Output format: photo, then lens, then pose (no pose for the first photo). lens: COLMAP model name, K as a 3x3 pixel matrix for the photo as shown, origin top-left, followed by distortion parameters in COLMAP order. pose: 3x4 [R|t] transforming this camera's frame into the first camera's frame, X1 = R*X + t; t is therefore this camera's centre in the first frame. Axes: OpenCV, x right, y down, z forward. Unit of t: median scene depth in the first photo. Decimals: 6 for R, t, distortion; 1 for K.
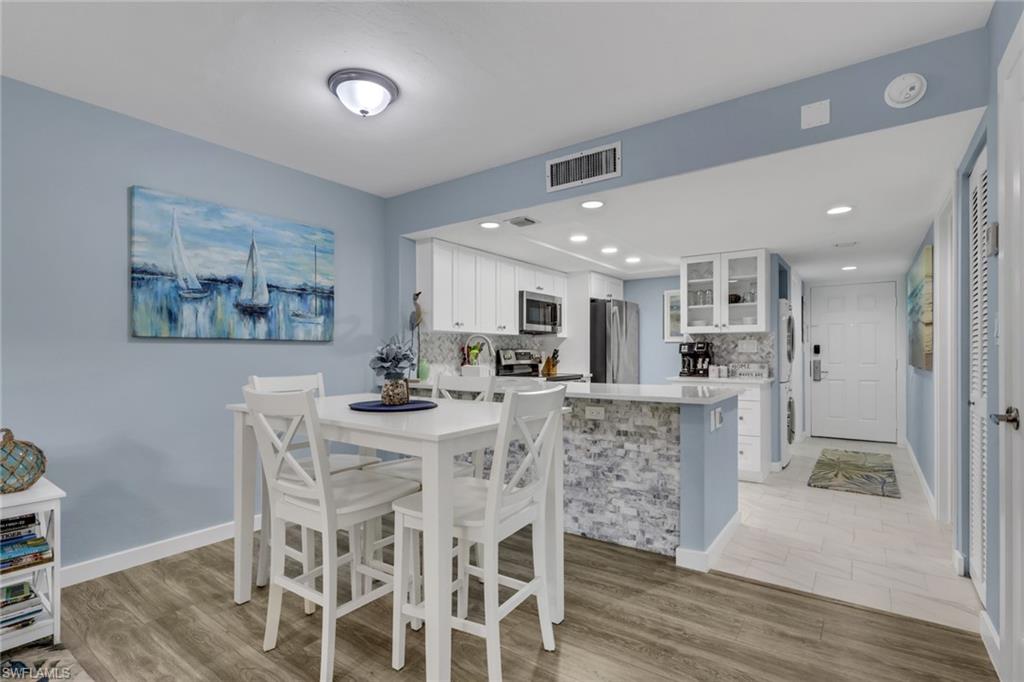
lens RADIAL K [[480.5, 0, 512.9], [0, 480.5, 353.7], [0, 0, 1]] dist [0.003890, 0.000892]
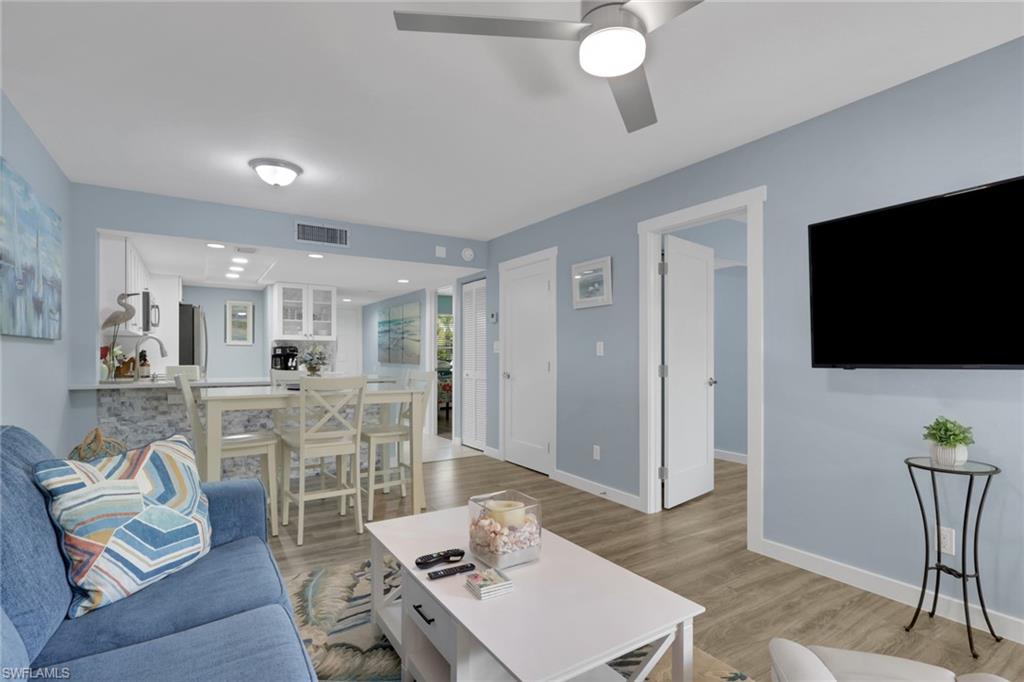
lens RADIAL K [[496.2, 0, 516.0], [0, 496.2, 350.4], [0, 0, 1]] dist [0.003503, 0.003016]
pose [[0.357796, 0.009032, 0.933756, -1.015431], [-0.000669, 0.999955, -0.009416, -0.000168], [-0.933800, 0.002744, 0.357786, -0.133190]]
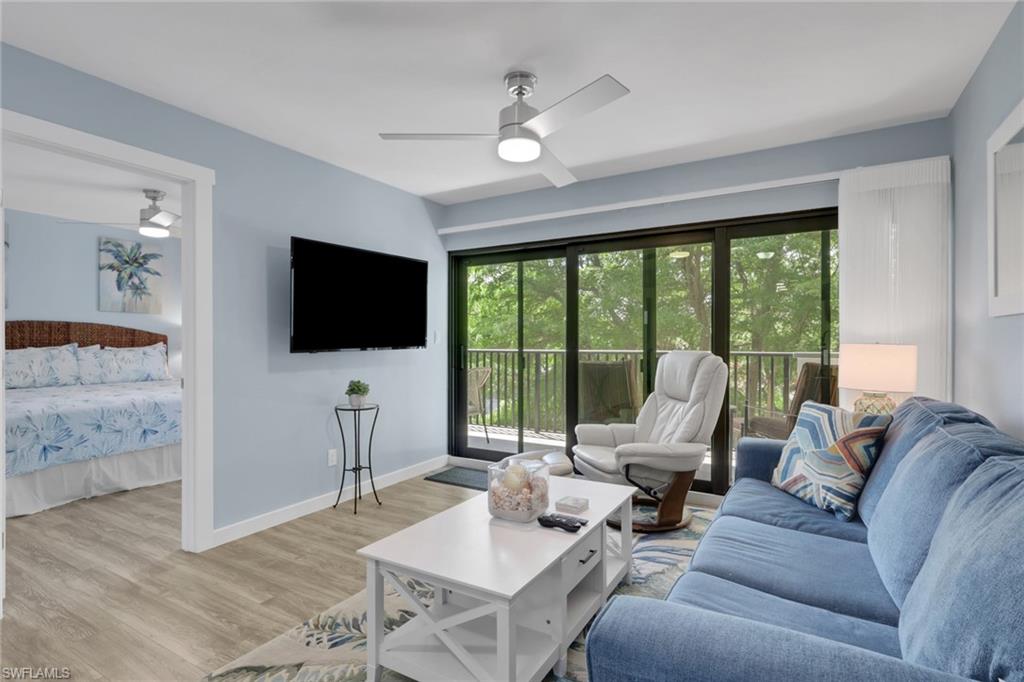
lens RADIAL K [[496.2, 0, 521.5], [0, 496.2, 346.4], [0, 0, 1]] dist [0.003503, 0.003016]
pose [[-0.994089, -0.001919, -0.108549, -0.460692], [-0.002367, 0.999989, 0.003998, 0.003552], [0.108540, 0.004231, -0.994083, 0.687196]]
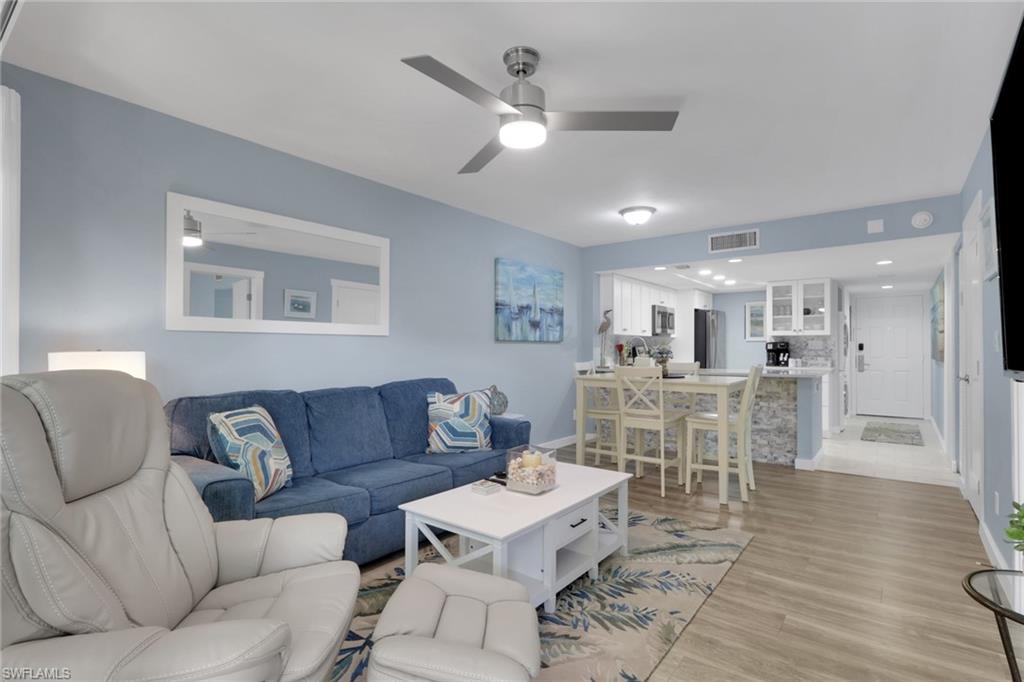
lens RADIAL K [[496.2, 0, 521.5], [0, 496.2, 344.6], [0, 0, 1]] dist [0.003503, 0.003016]
pose [[0.999917, 0.003358, -0.012449, -0.531849], [-0.003446, 0.999969, -0.007051, -0.004250], [0.012425, 0.007094, 0.999898, -0.701594]]
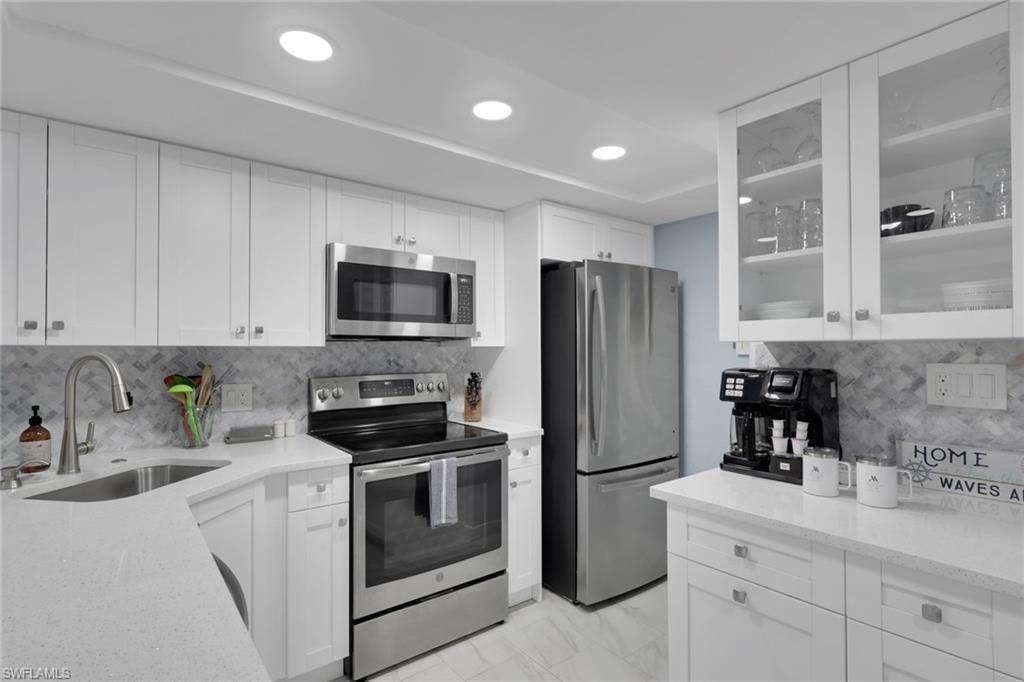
lens RADIAL K [[496.2, 0, 516.0], [0, 496.2, 347.0], [0, 0, 1]] dist [0.003503, 0.003016]
pose [[0.958529, 0.000646, -0.284994, 0.466268], [-0.002895, 0.999968, -0.007469, -0.053107], [0.284980, 0.007984, 0.958500, 0.942618]]
